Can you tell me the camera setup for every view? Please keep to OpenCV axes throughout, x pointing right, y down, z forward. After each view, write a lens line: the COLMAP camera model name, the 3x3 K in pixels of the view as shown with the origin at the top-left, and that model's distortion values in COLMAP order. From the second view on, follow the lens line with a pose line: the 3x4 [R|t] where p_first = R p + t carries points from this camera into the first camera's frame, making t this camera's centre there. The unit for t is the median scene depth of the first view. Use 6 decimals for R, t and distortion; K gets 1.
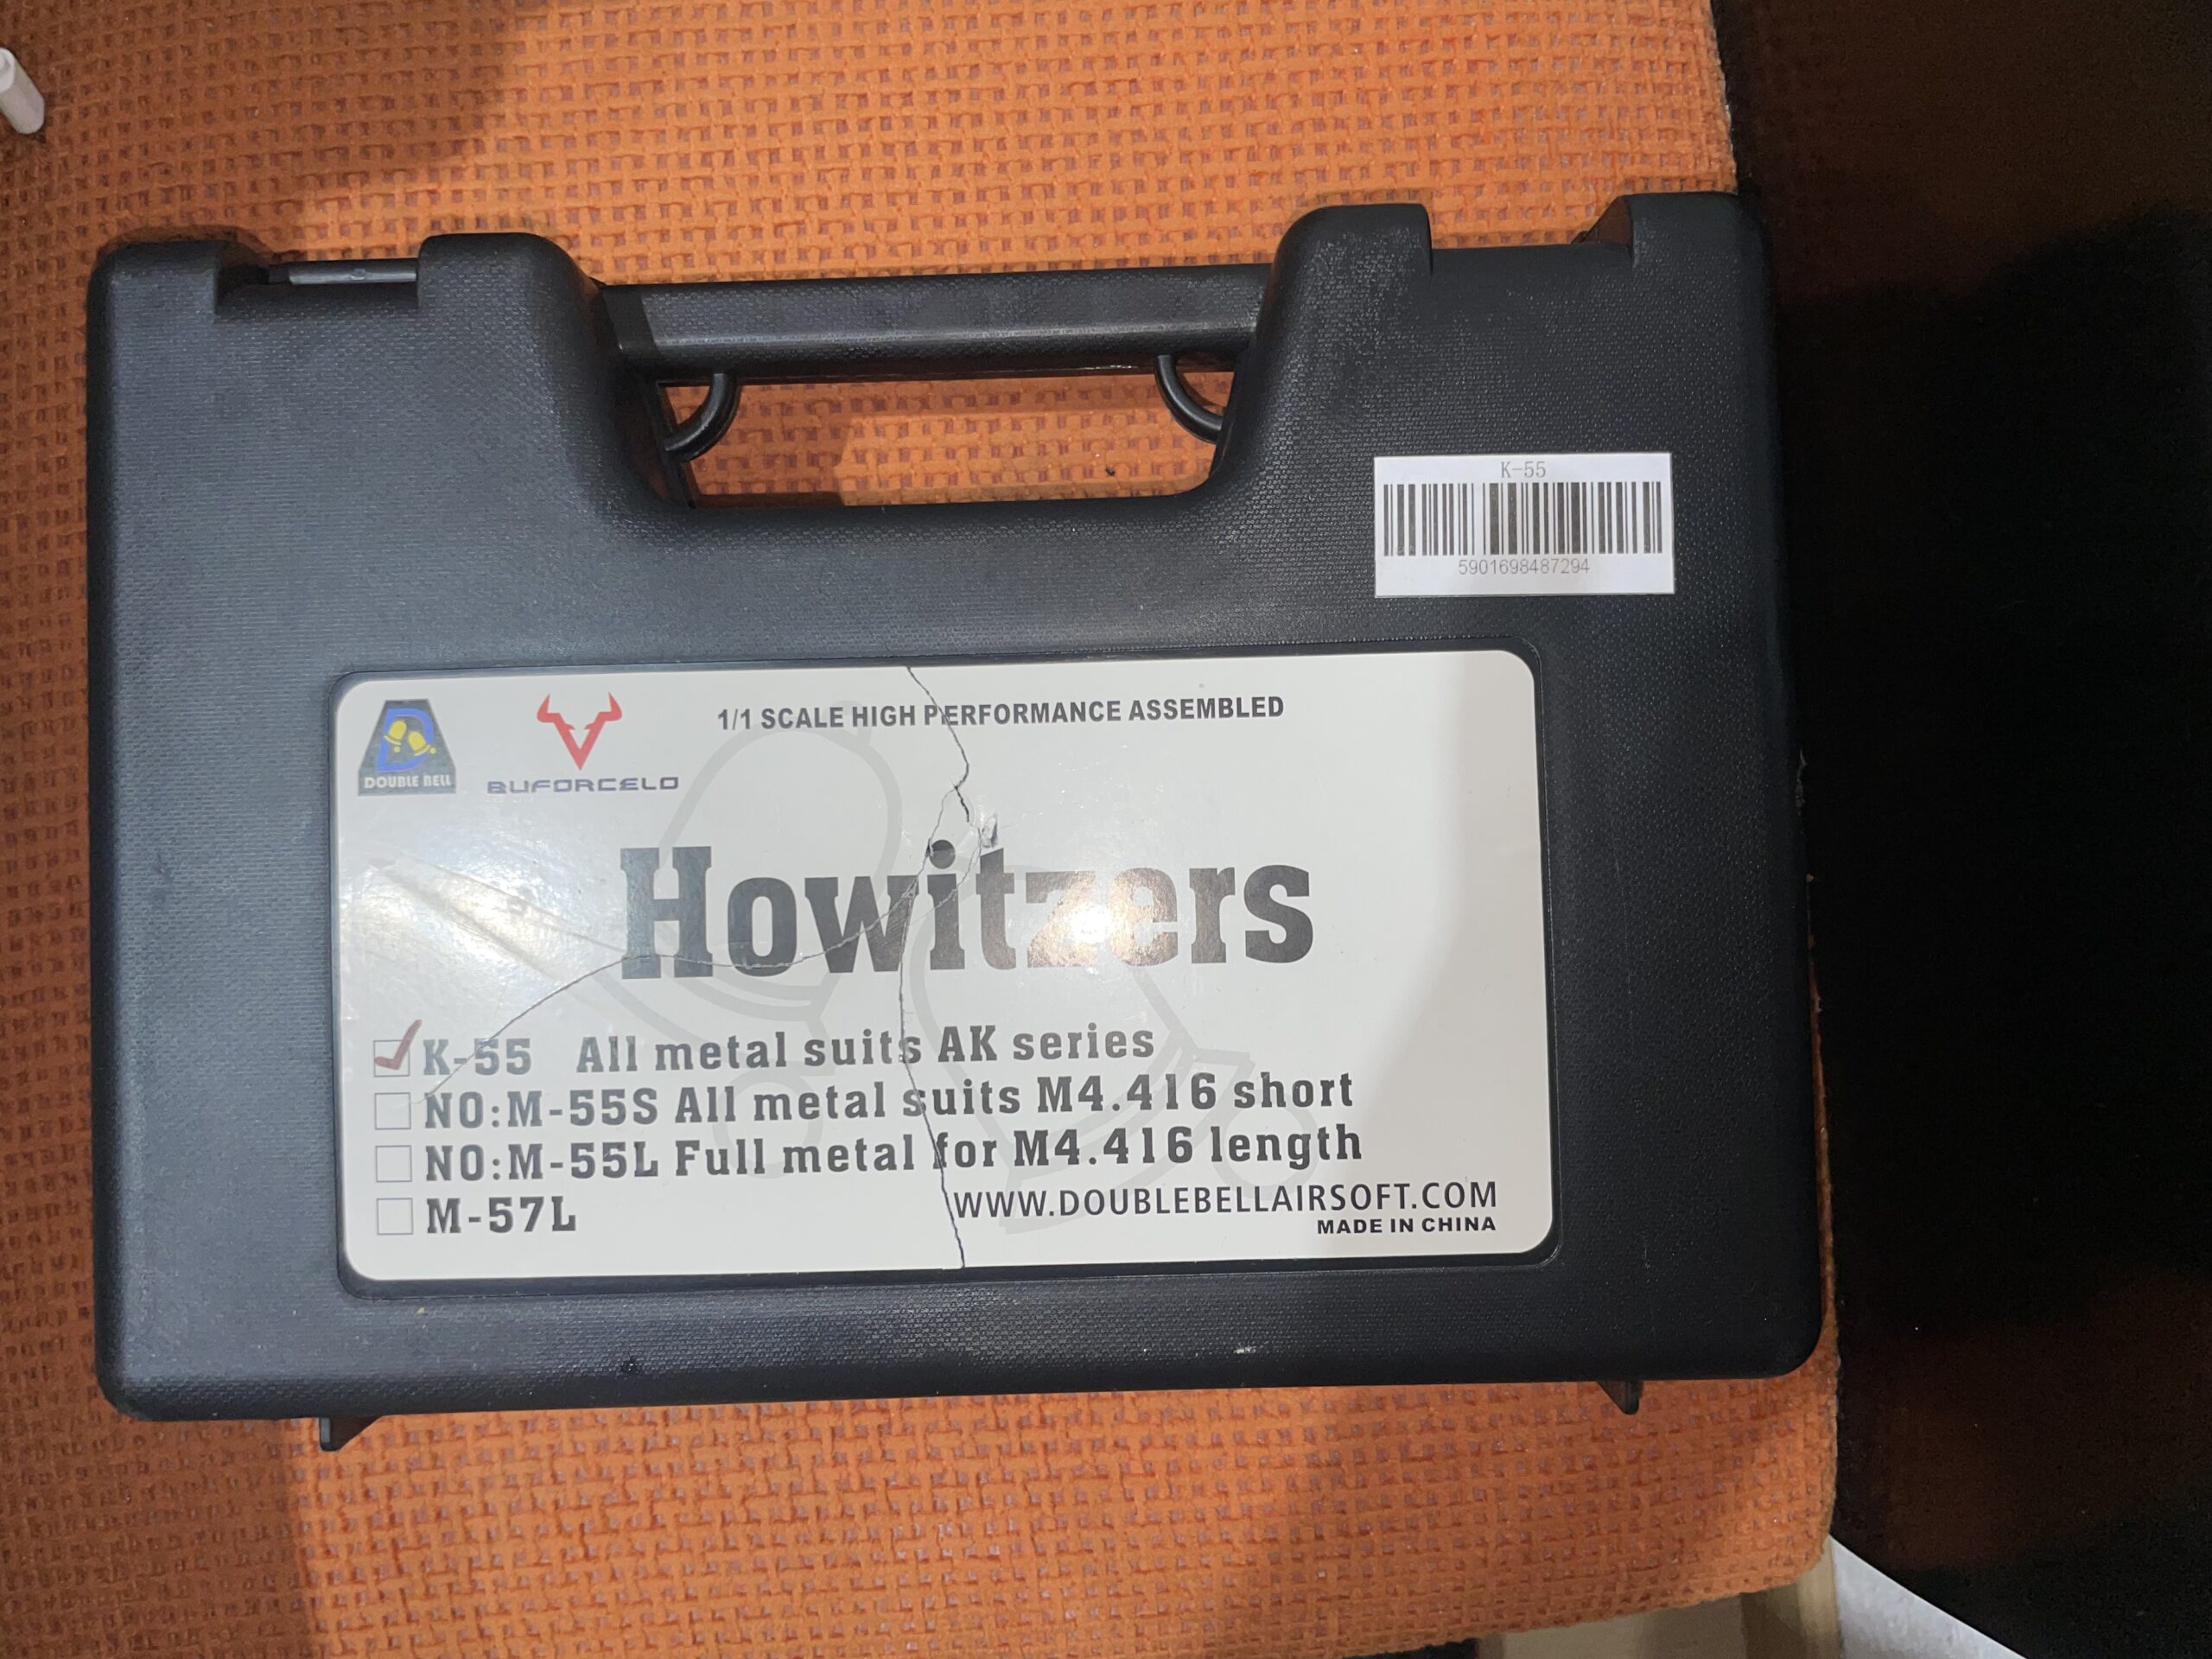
lens RADIAL K [[1591.0, 0, 1102.3], [0, 1591.0, 822.8], [0, 0, 1]] dist [0.018099, -0.074892]
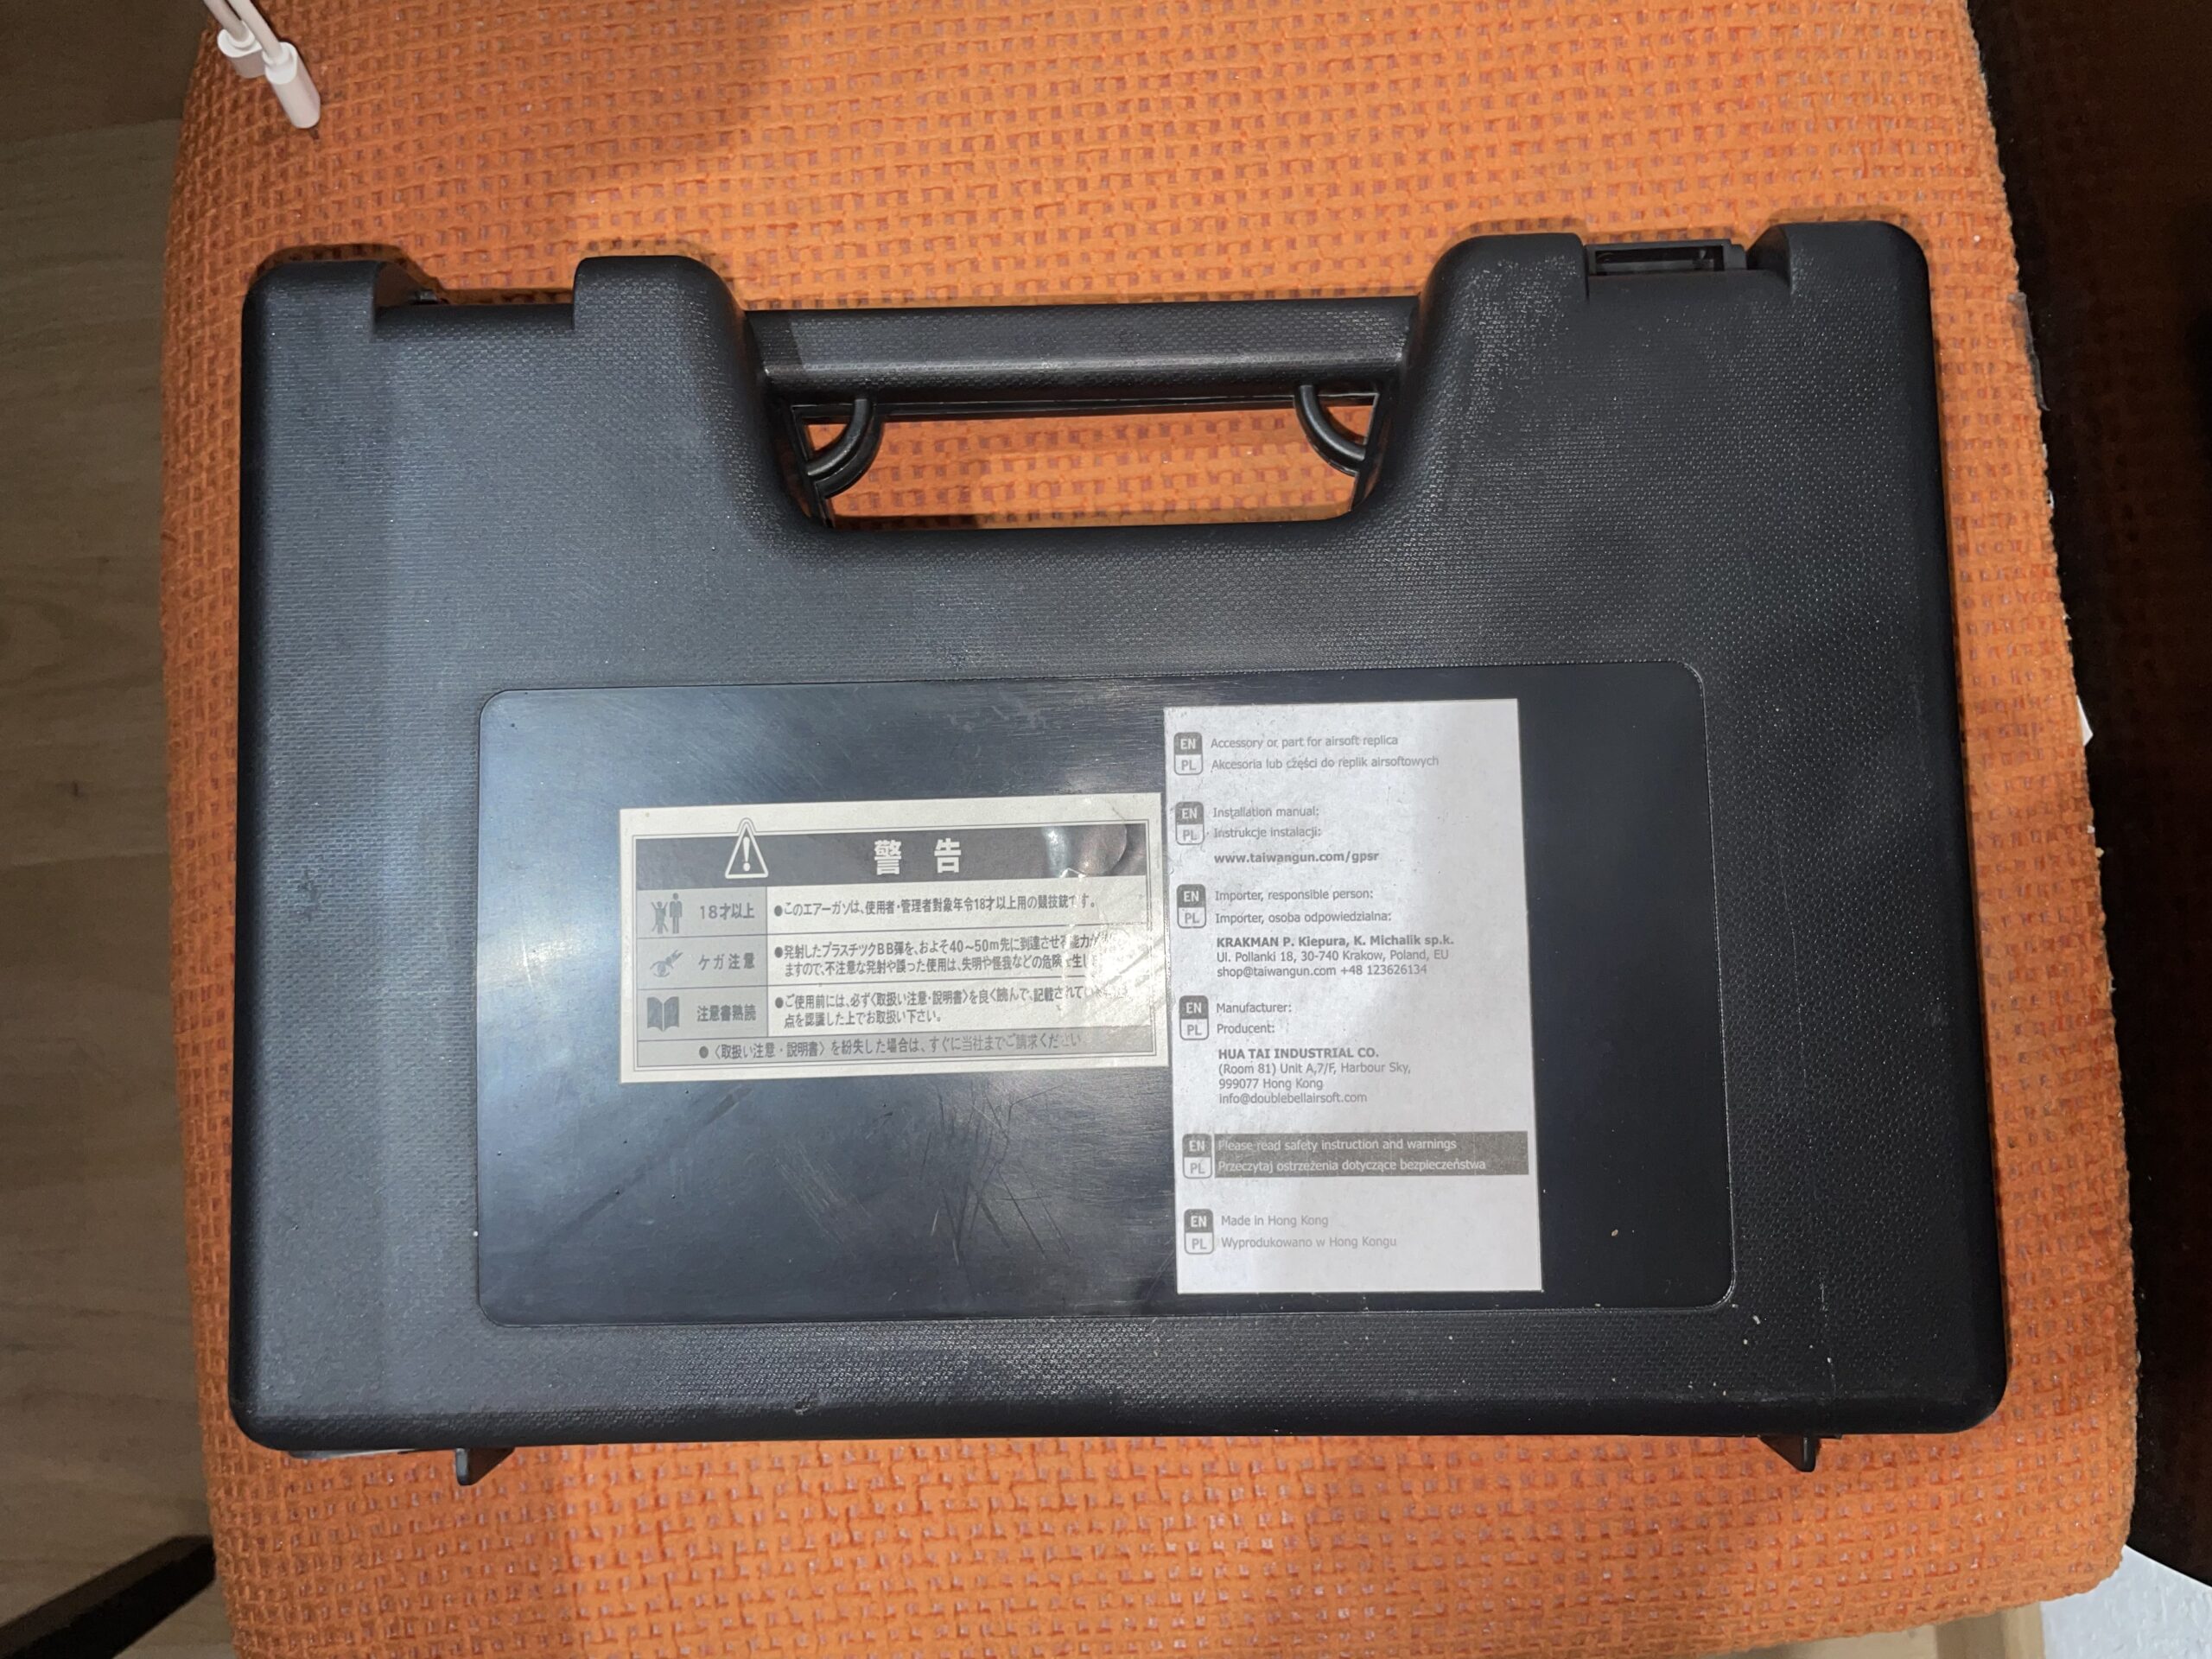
lens RADIAL K [[1591.0, 0, 1102.3], [0, 1591.0, 822.8], [0, 0, 1]] dist [0.018099, -0.074892]
pose [[0.998473, -0.005597, -0.054965, -0.110316], [0.003463, 0.999239, -0.038847, 0.054479], [0.055141, 0.038597, 0.997732, 0.009937]]
